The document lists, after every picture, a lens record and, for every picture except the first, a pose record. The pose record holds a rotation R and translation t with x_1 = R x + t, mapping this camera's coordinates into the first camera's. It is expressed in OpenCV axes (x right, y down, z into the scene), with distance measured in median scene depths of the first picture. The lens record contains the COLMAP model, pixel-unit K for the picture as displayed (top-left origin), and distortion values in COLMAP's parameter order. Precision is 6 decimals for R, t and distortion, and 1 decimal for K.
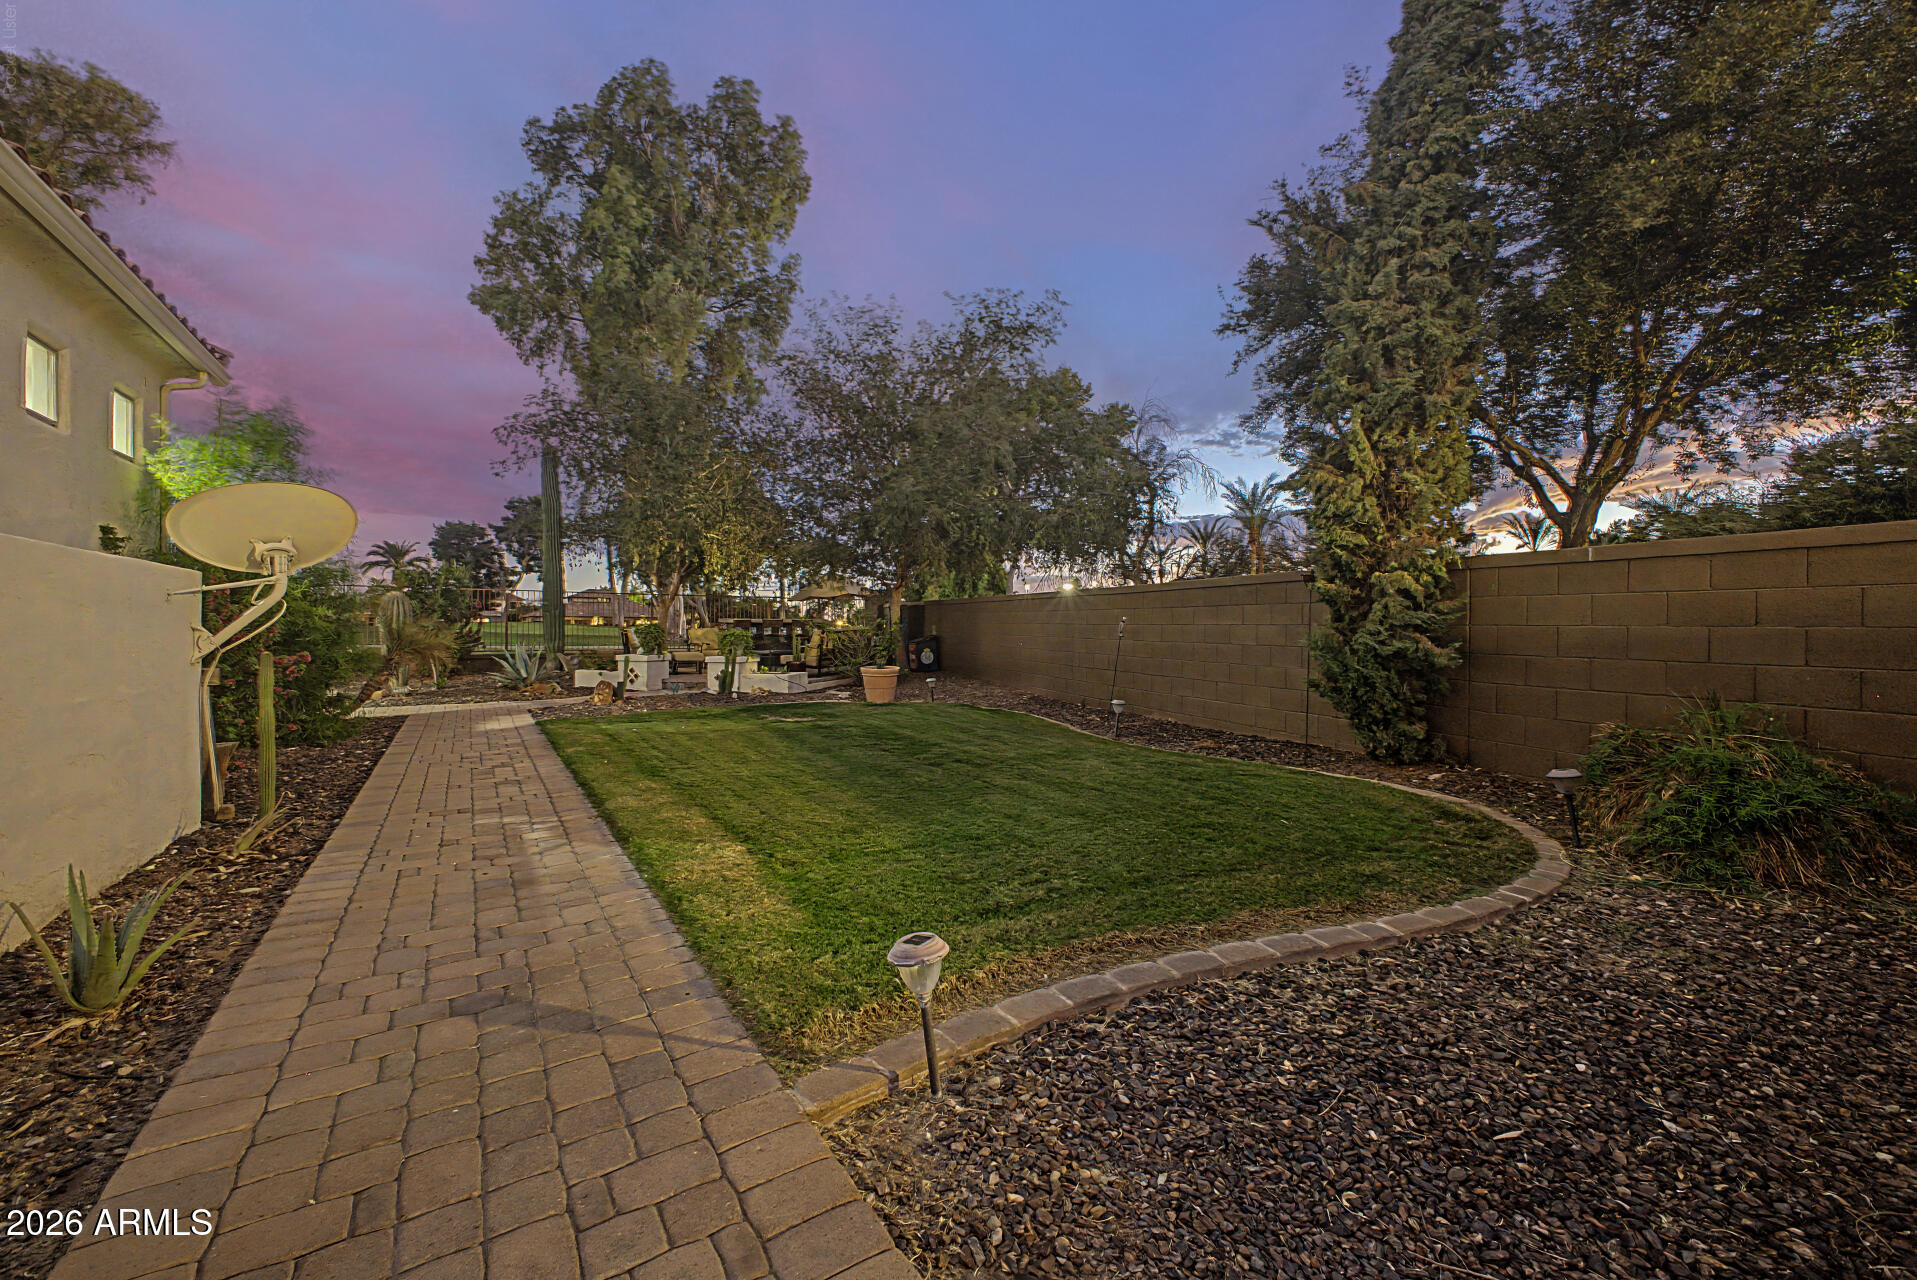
lens RADIAL K [[746.1, 0, 948.6], [0, 746.1, 642.3], [0, 0, 1]] dist [-0.000137, -0.000569]
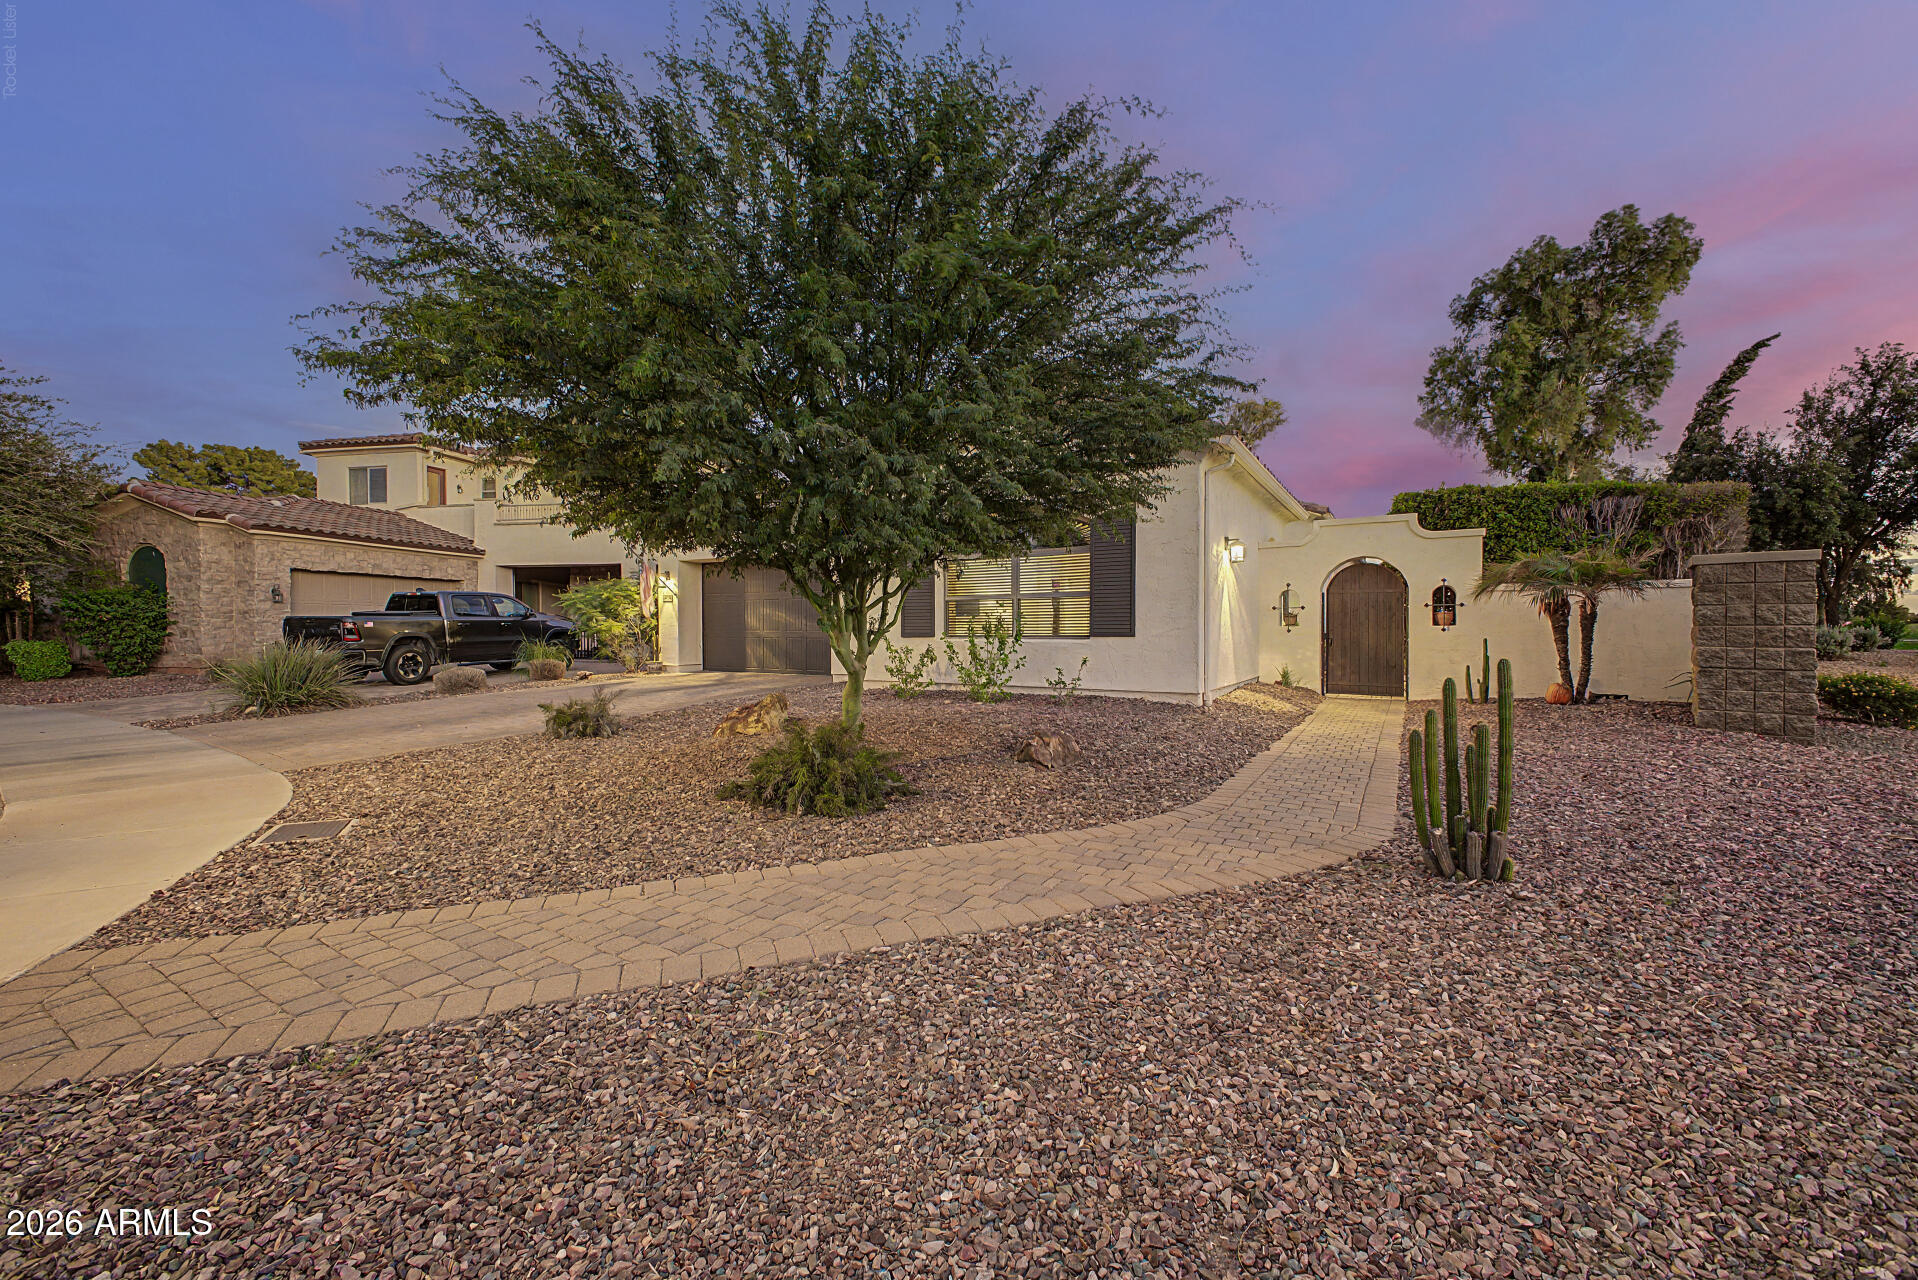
lens RADIAL K [[746.5, 0, 949.0], [0, 746.5, 635.7], [0, 0, 1]] dist [-0.000137, -0.000569]
pose [[0.441105, 0.001720, -0.897454, 0.367573], [-0.006348, 0.999979, -0.001203, 0.013097], [0.897433, 0.006227, 0.441107, -0.621153]]
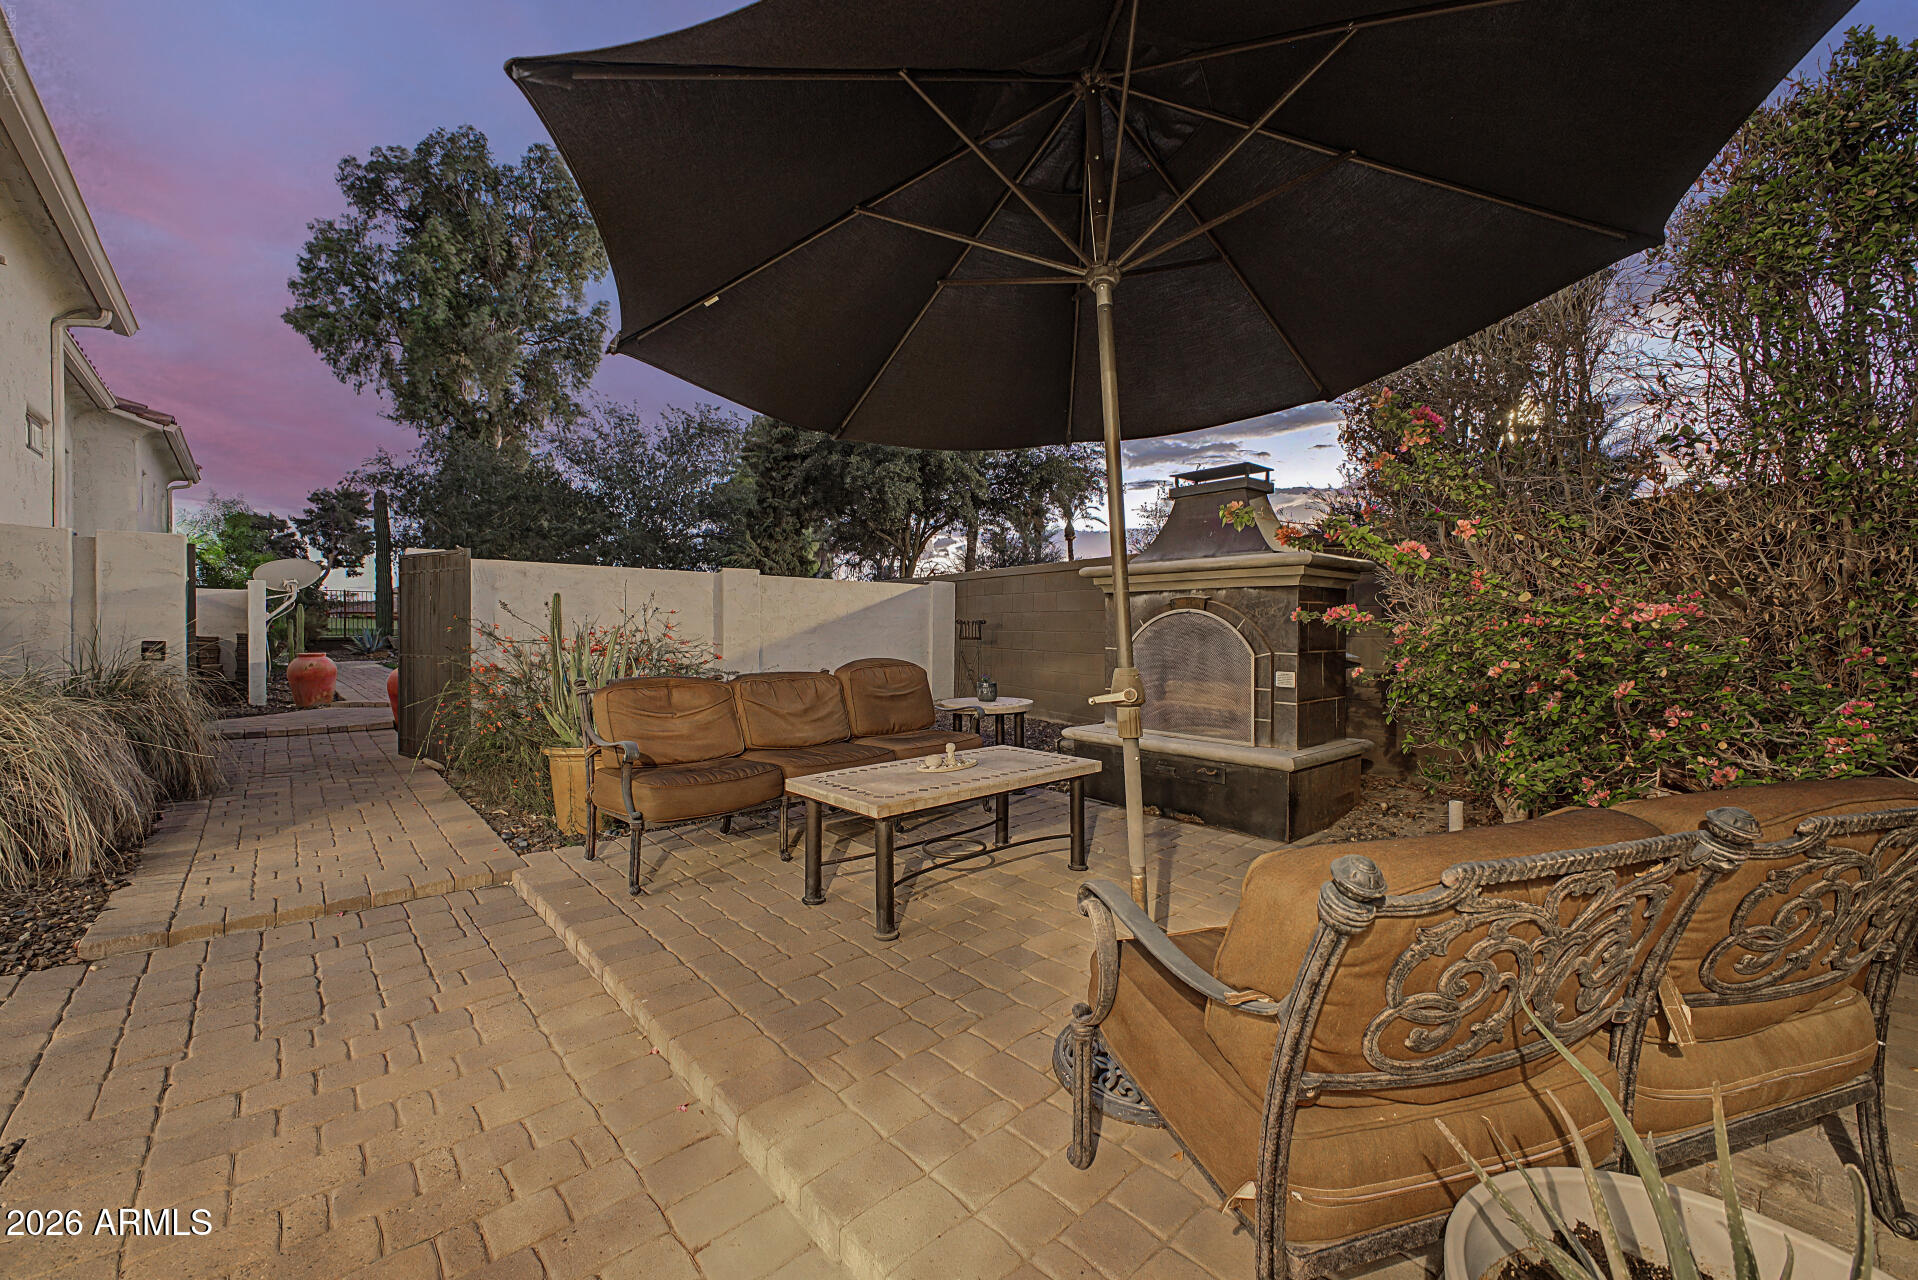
lens RADIAL K [[746.5, 0, 957.8], [0, 746.5, 642.7], [0, 0, 1]] dist [-0.000137, -0.000569]
pose [[0.981870, -0.002947, 0.189534, 0.110656], [0.002403, 0.999992, 0.003098, 0.010482], [-0.189542, -0.002586, 0.981869, -0.245534]]
